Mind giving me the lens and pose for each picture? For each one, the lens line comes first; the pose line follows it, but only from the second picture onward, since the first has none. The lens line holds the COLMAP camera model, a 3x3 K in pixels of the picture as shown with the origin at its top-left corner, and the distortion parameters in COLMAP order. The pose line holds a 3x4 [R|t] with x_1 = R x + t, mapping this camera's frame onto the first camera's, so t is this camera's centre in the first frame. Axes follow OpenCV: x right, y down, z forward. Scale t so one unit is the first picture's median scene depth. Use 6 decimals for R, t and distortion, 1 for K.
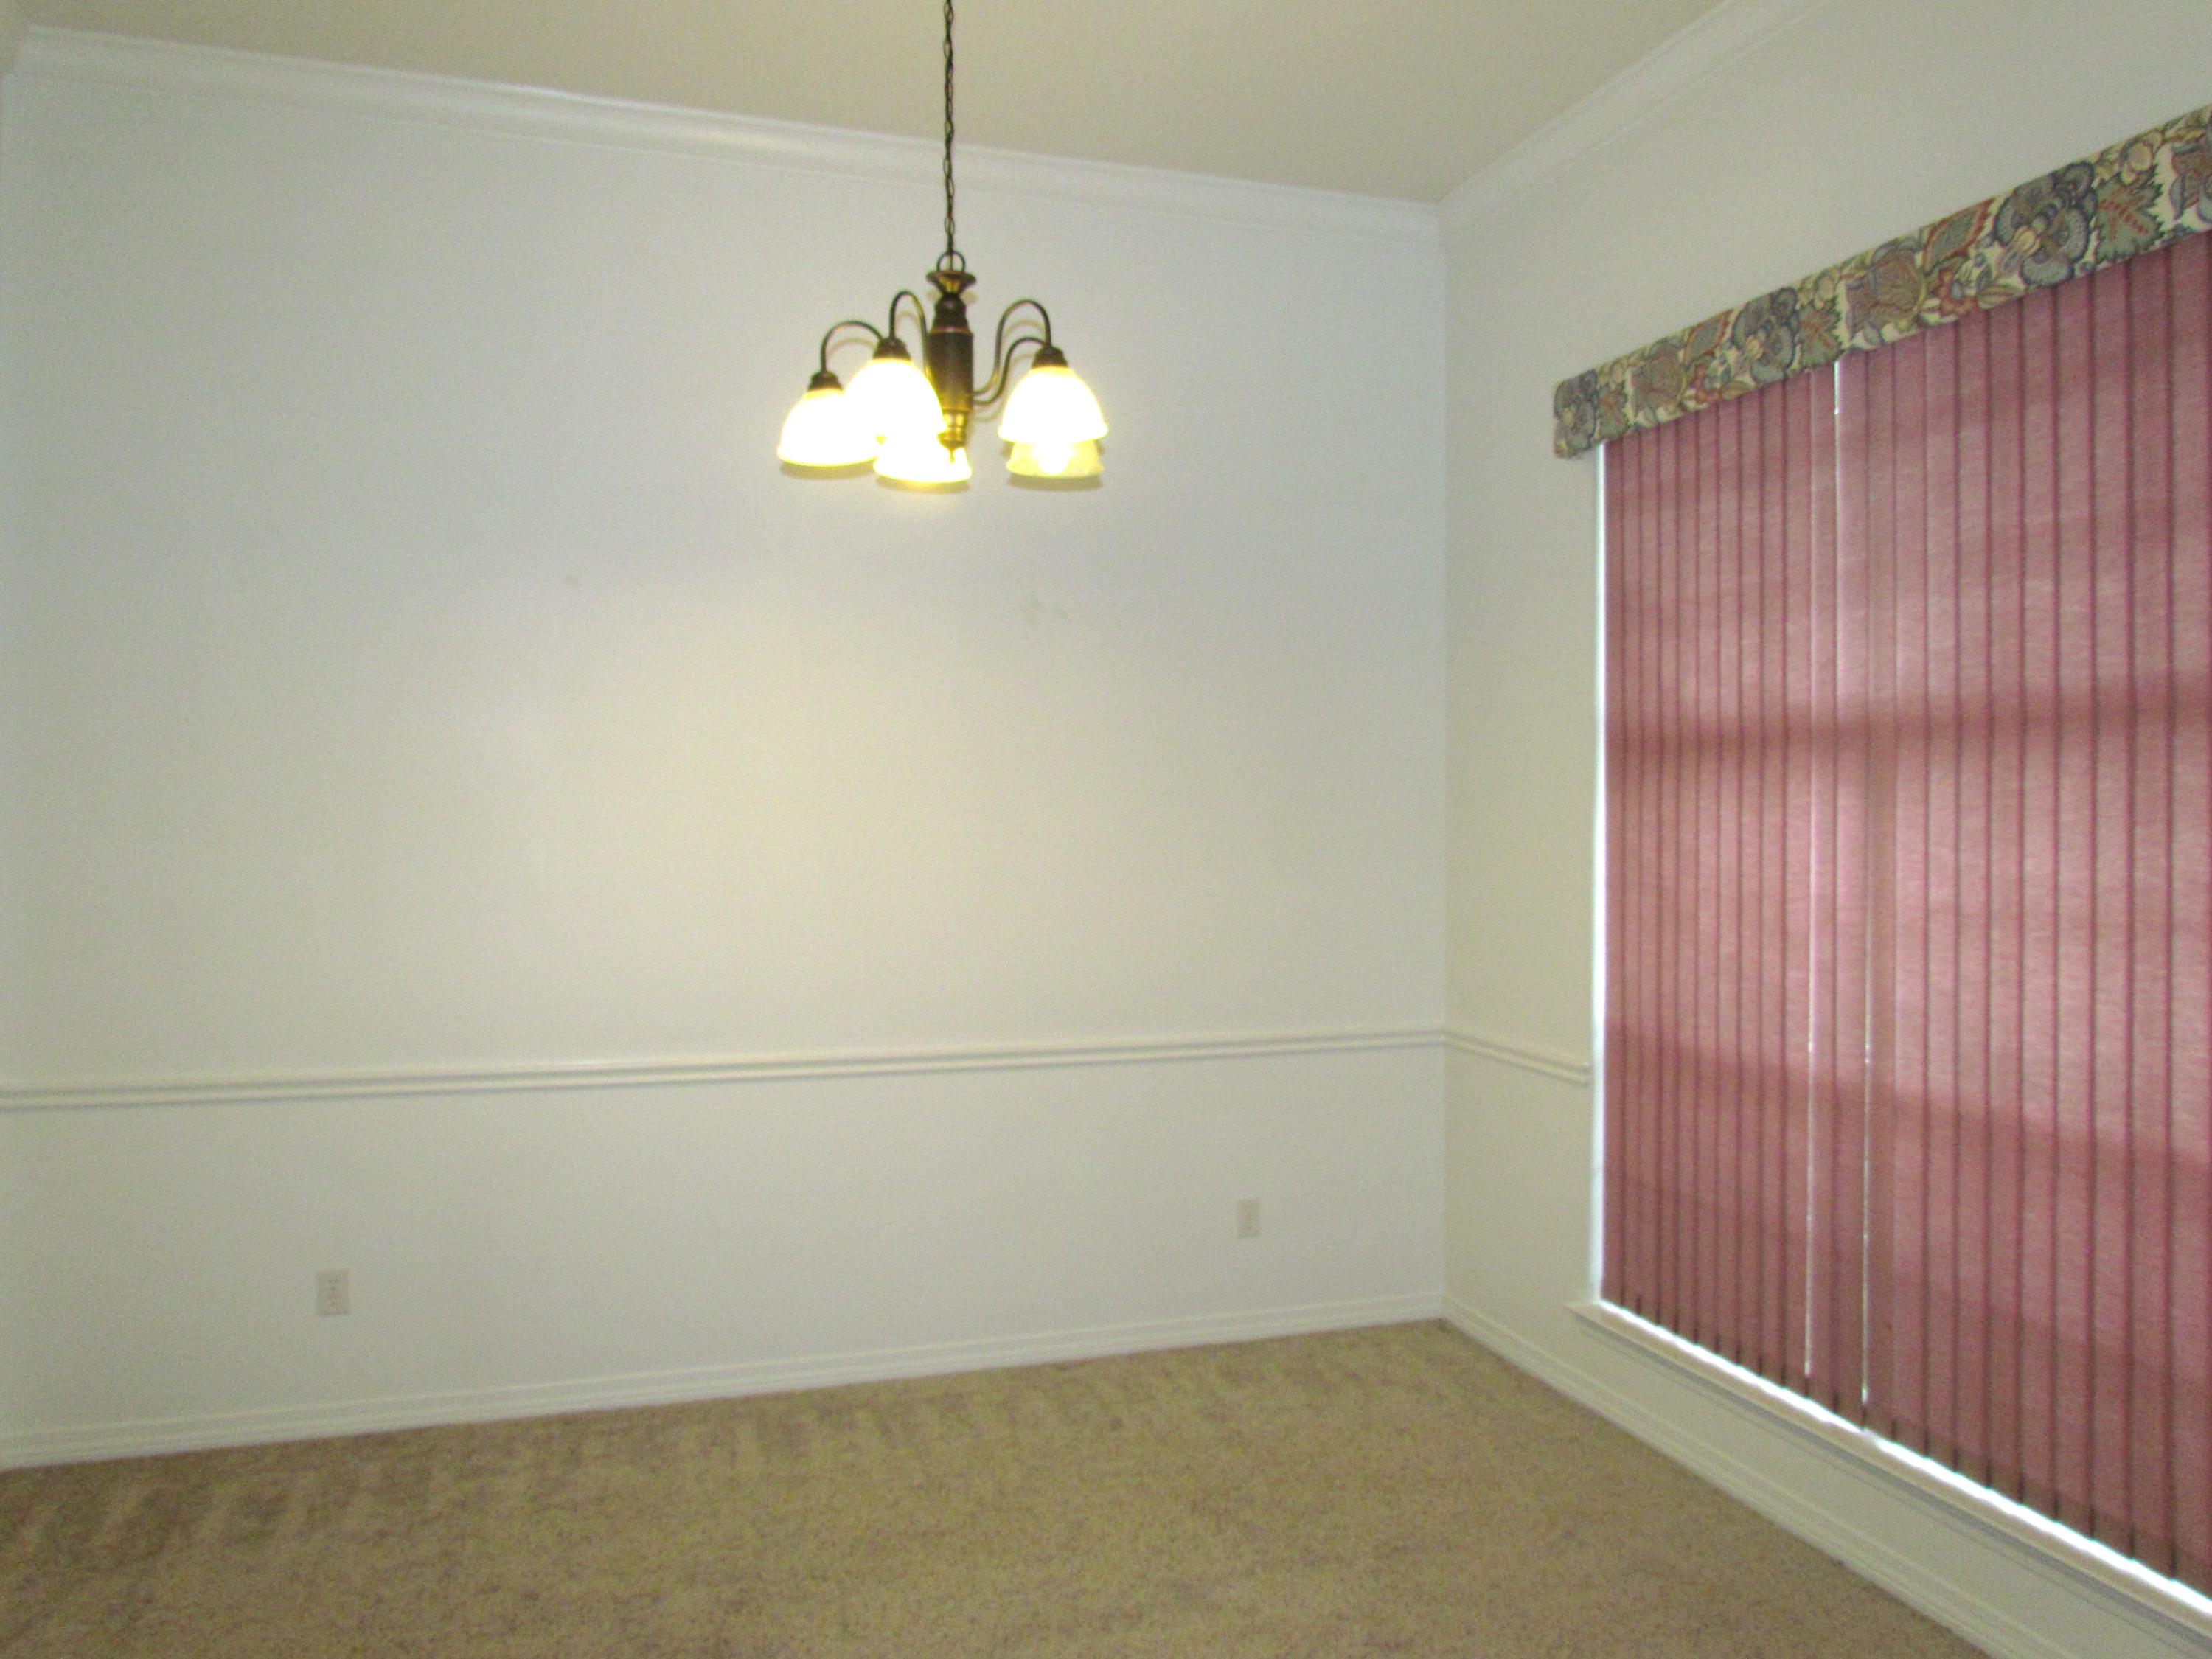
lens RADIAL K [[1584.6, 0, 1104.2], [0, 1584.6, 824.4], [0, 0, 1]] dist [-0.000872, 0.000087]
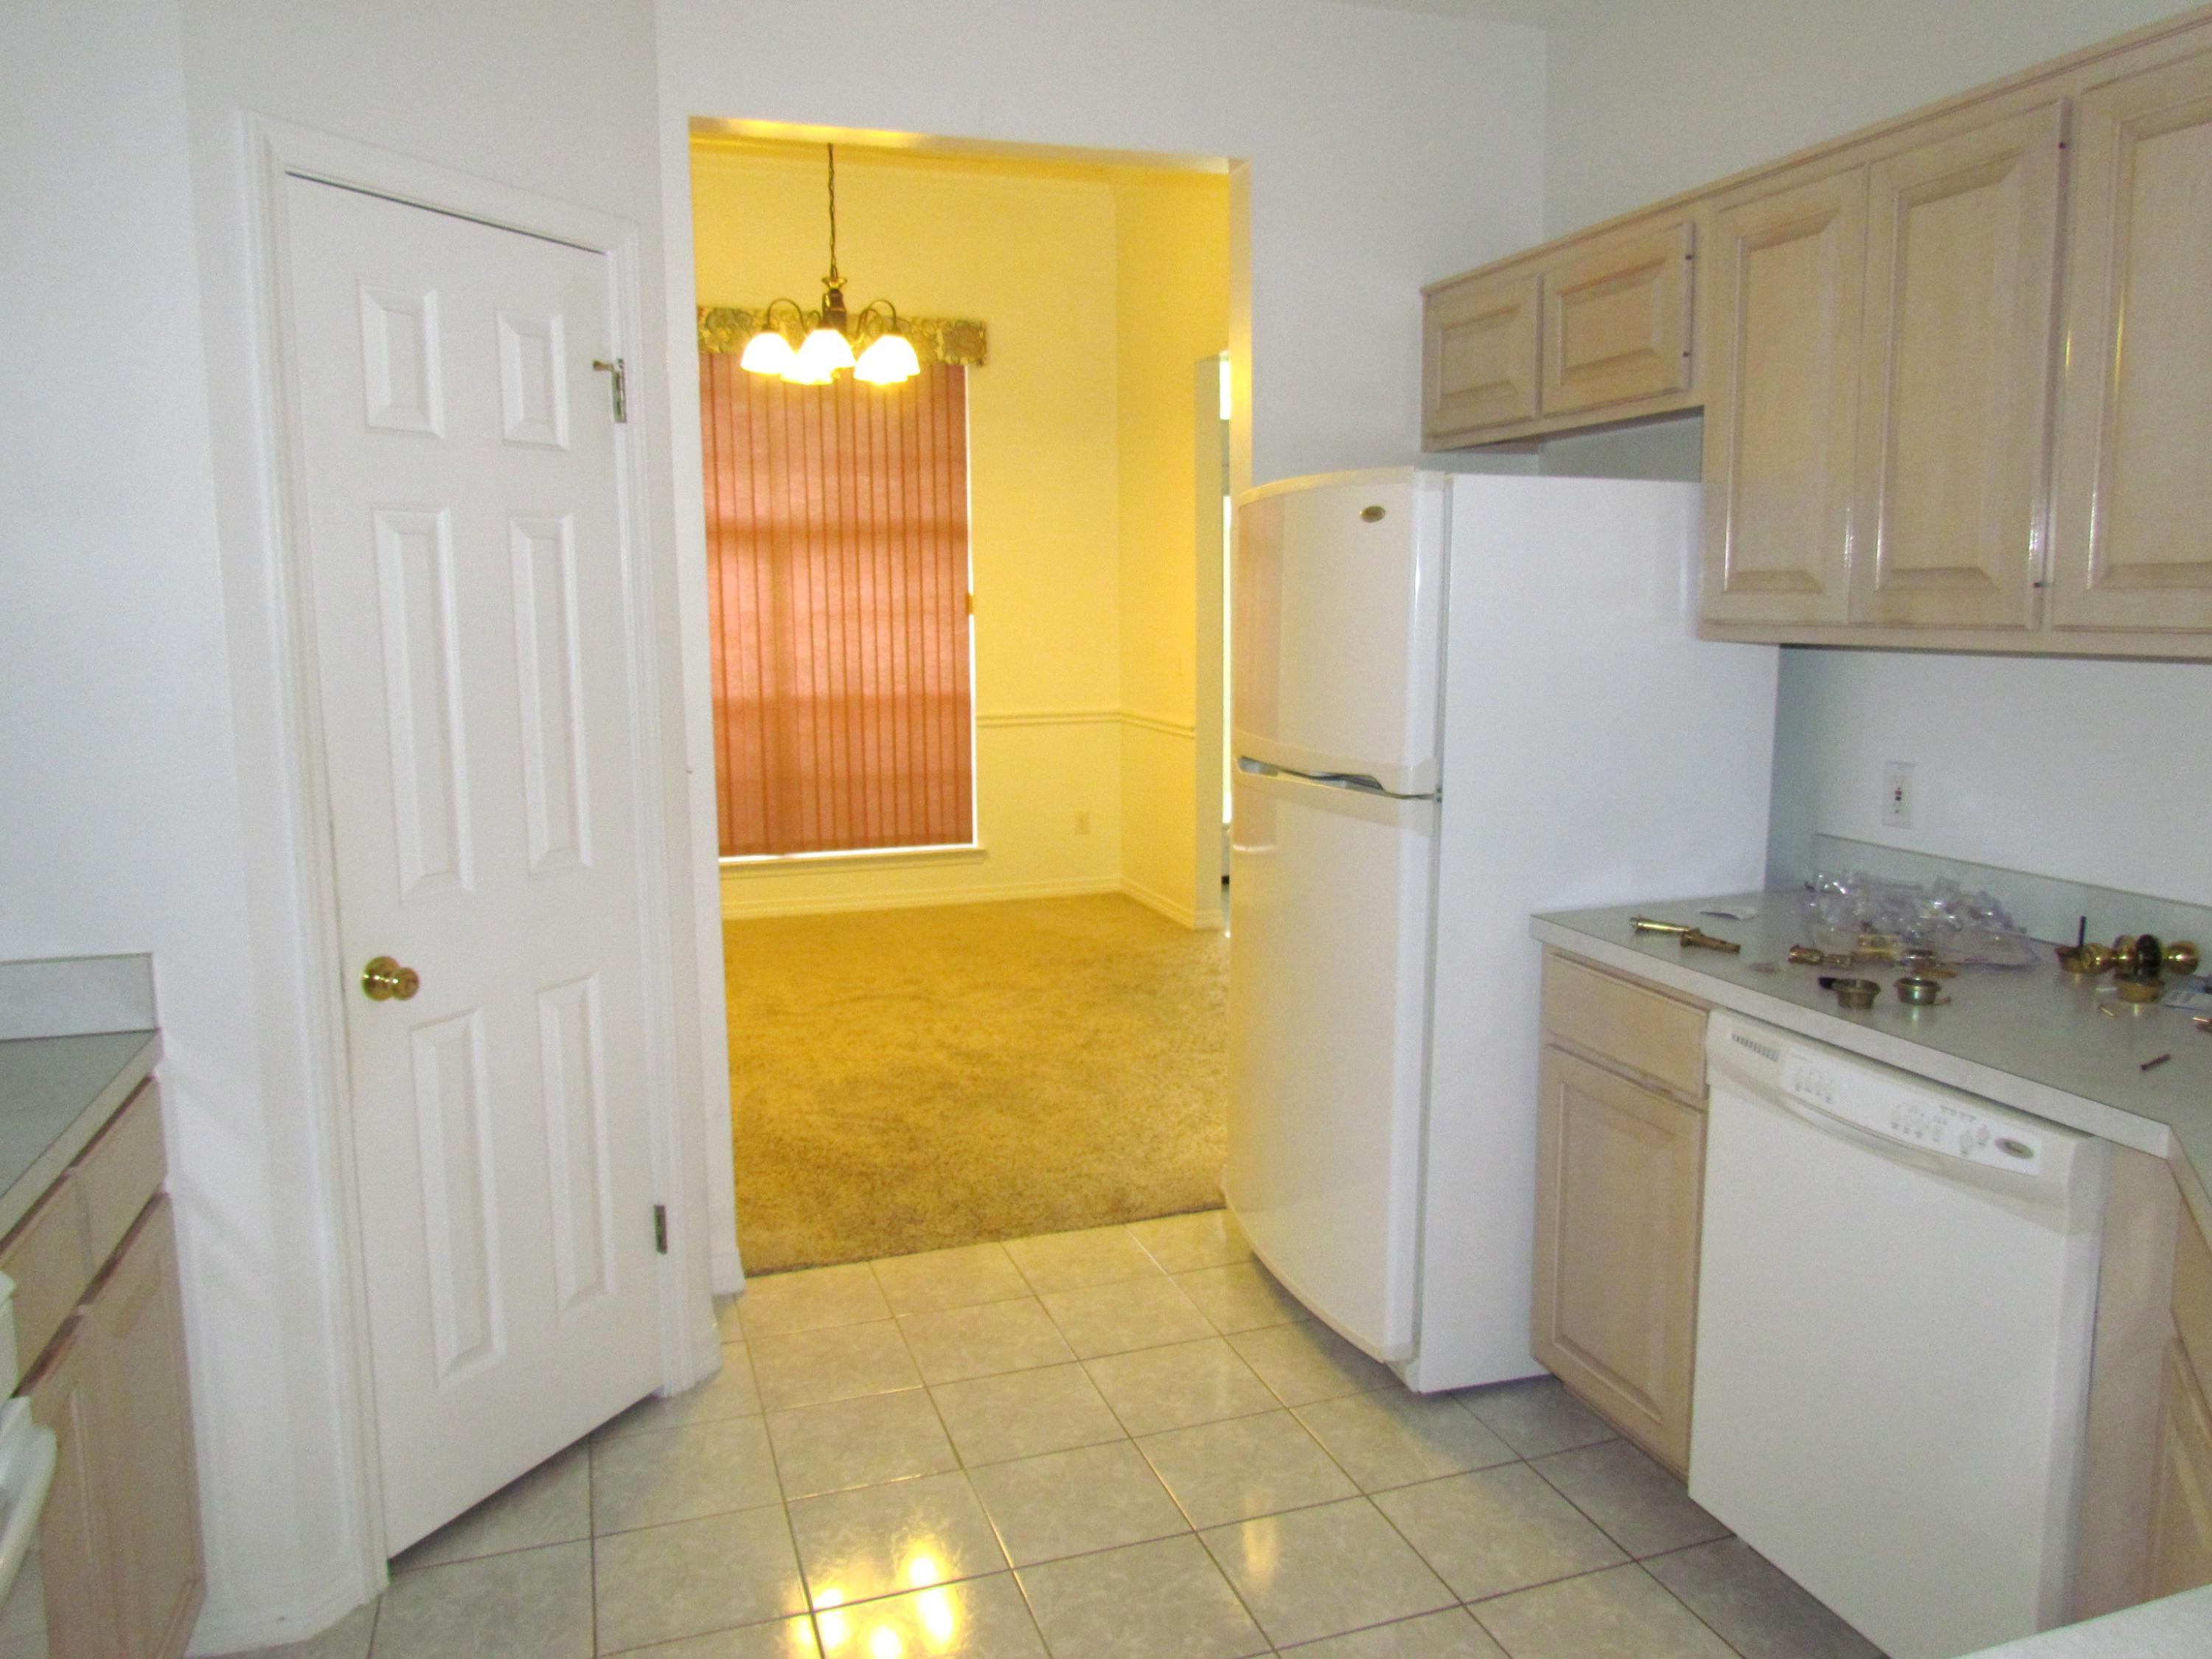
lens RADIAL K [[1584.6, 0, 1105.0], [0, 1584.6, 824.7], [0, 0, 1]] dist [-0.000872, 0.000087]
pose [[-0.024072, -0.135814, 0.990442, -1.940077], [0.024071, 0.990363, 0.136388, 0.057164], [-0.999420, 0.027124, -0.020571, 0.680486]]
